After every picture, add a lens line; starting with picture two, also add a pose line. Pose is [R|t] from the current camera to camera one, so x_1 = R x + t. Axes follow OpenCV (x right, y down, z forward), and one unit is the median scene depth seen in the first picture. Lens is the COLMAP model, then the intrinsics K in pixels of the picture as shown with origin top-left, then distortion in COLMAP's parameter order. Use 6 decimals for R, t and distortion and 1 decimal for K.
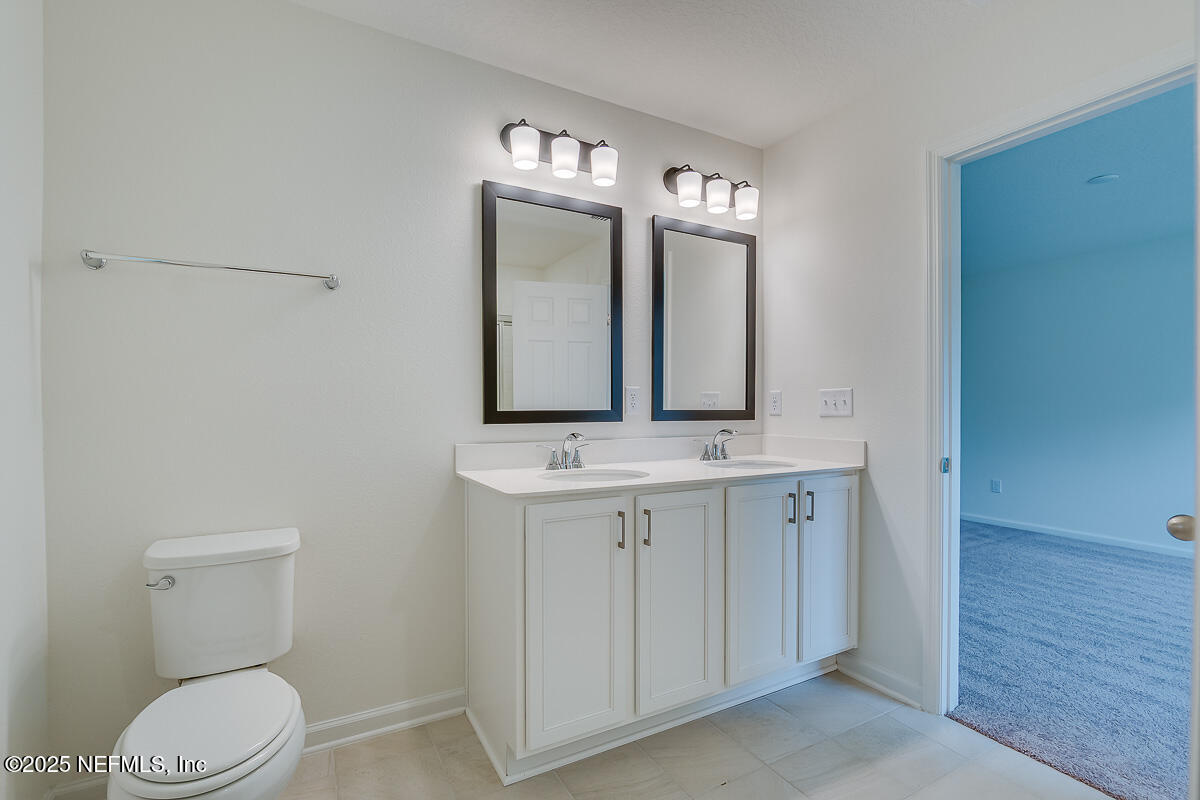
lens RADIAL K [[540.4, 0, 596.9], [0, 540.4, 396.4], [0, 0, 1]] dist [-0.016423, -0.000031]
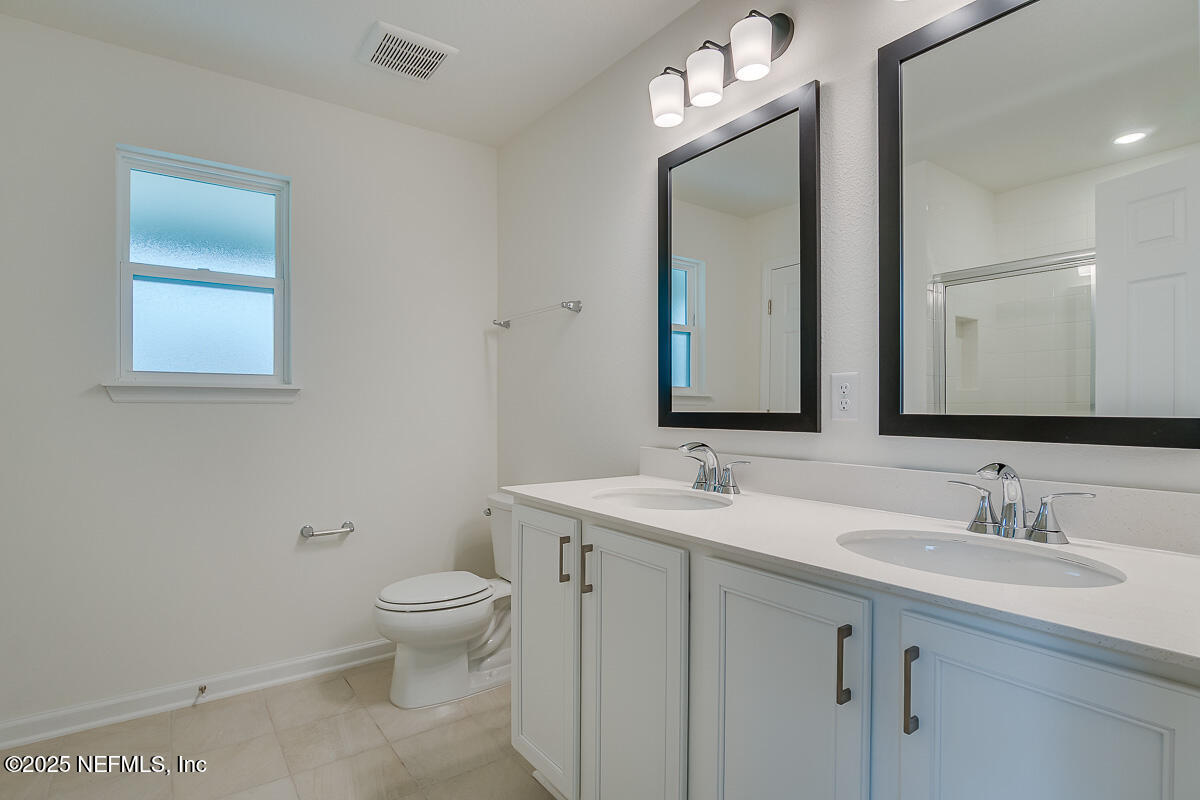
lens RADIAL K [[608.1, 0, 600.0], [0, 608.1, 400.0], [0, 0, 1]] dist [-0.000431, -0.000003]
pose [[0.129162, -0.014555, -0.991517, 0.692341], [0.012932, 0.999832, -0.012992, 0.016583], [0.991539, -0.011144, 0.129329, 0.680005]]
